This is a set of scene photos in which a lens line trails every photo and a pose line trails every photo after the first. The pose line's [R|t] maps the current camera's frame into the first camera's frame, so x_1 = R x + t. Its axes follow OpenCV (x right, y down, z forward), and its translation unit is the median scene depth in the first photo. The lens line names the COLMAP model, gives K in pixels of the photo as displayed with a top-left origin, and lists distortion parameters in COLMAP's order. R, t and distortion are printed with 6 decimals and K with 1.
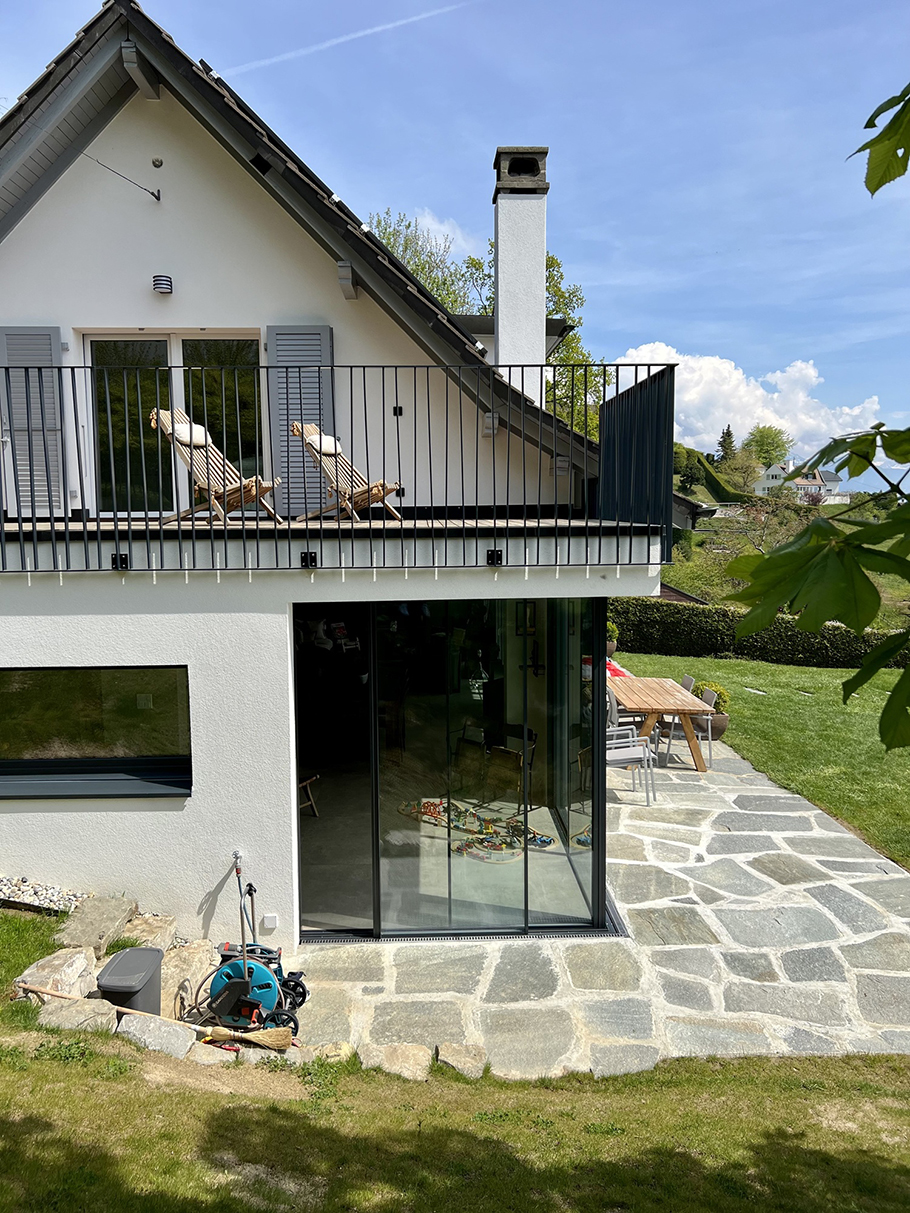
lens RADIAL K [[922.9, 0, 454.7], [0, 922.9, 596.0], [0, 0, 1]] dist [0.027003, -0.030606]
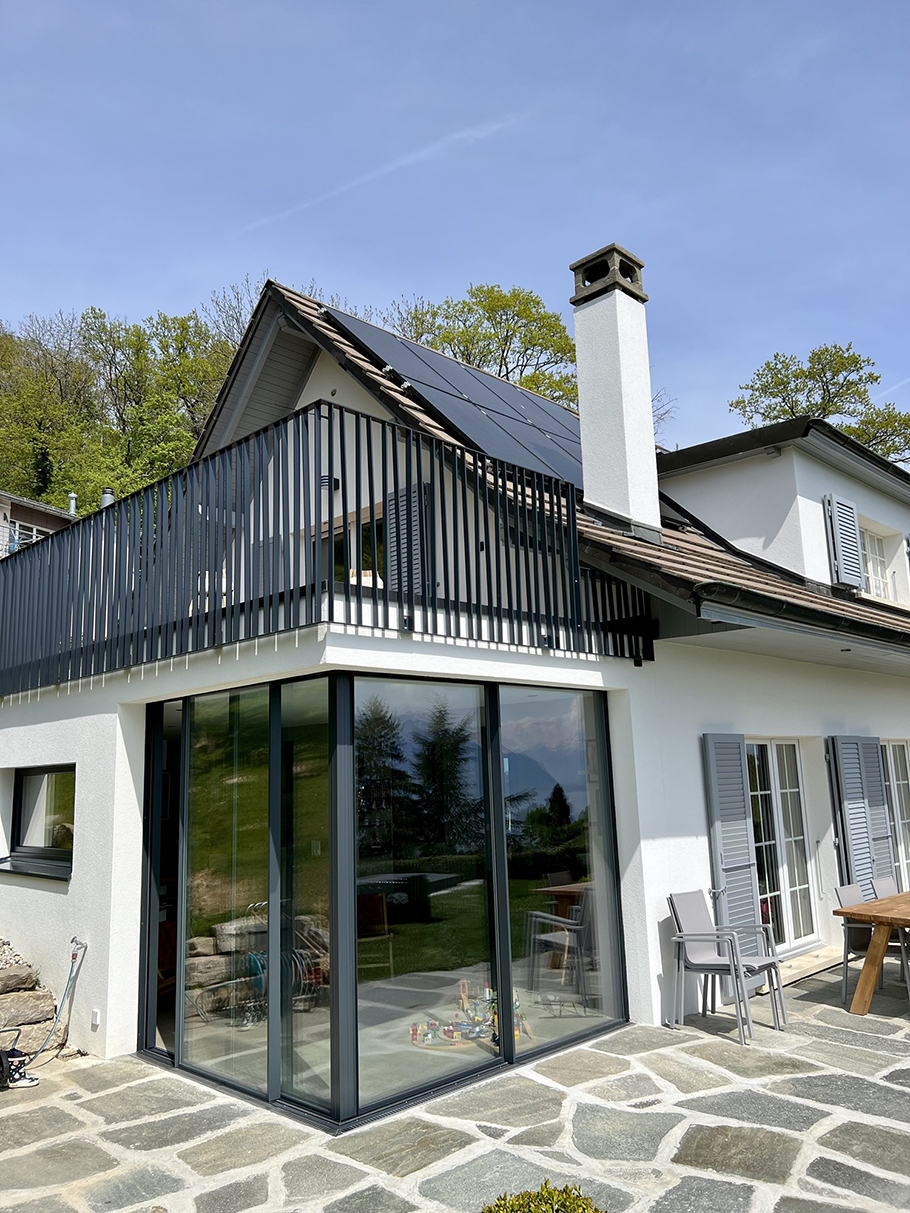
lens RADIAL K [[922.9, 0, 453.1], [0, 922.9, 596.1], [0, 0, 1]] dist [0.027003, -0.030606]
pose [[0.677628, -0.159125, -0.717983, 0.773936], [-0.045895, 0.965256, -0.257242, 0.129130], [0.733971, 0.207266, 0.646782, 0.463782]]
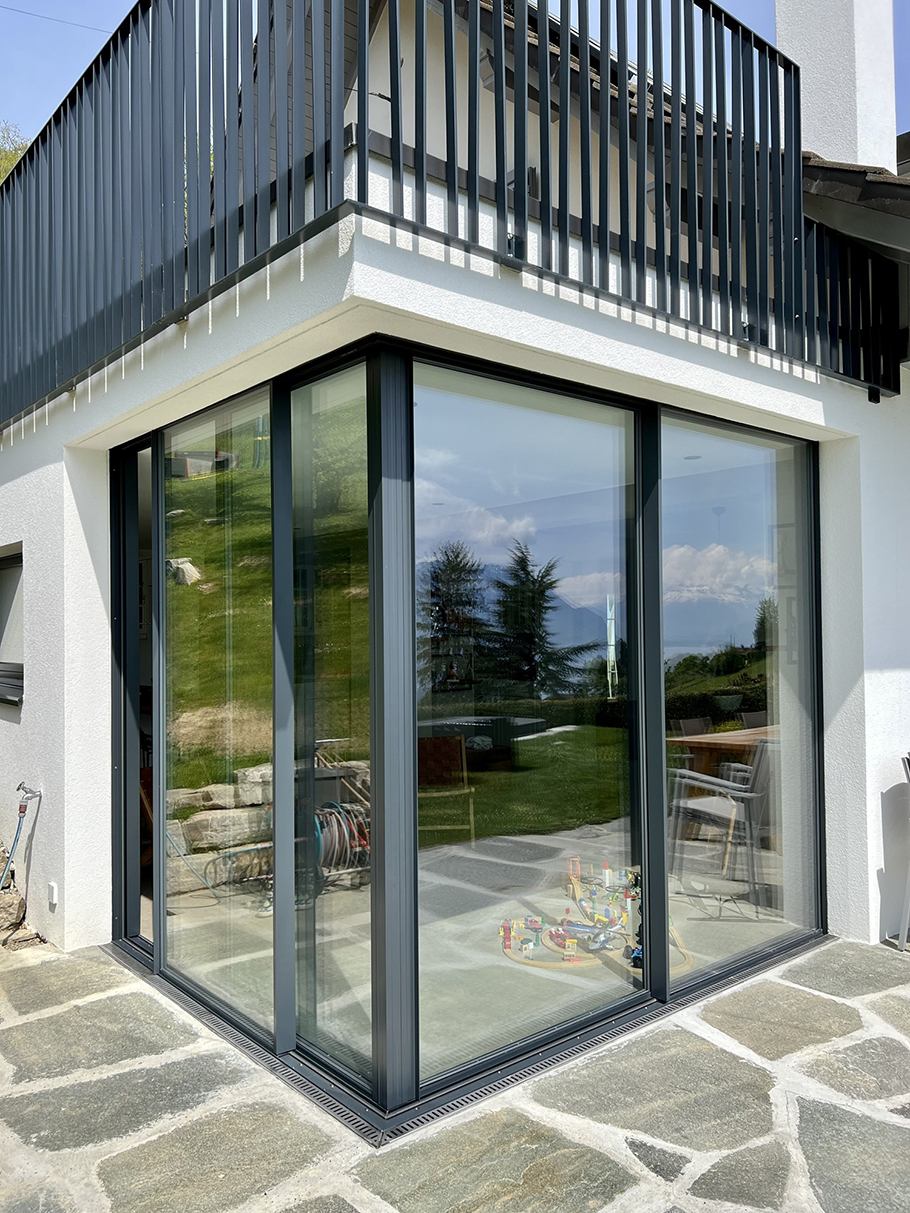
lens RADIAL K [[922.9, 0, 454.9], [0, 922.9, 613.0], [0, 0, 1]] dist [0.027003, -0.030606]
pose [[0.615891, -0.015613, -0.787676, 0.494377], [-0.074095, 0.994224, -0.077643, 0.147161], [0.784339, 0.106183, 0.611177, 0.686290]]
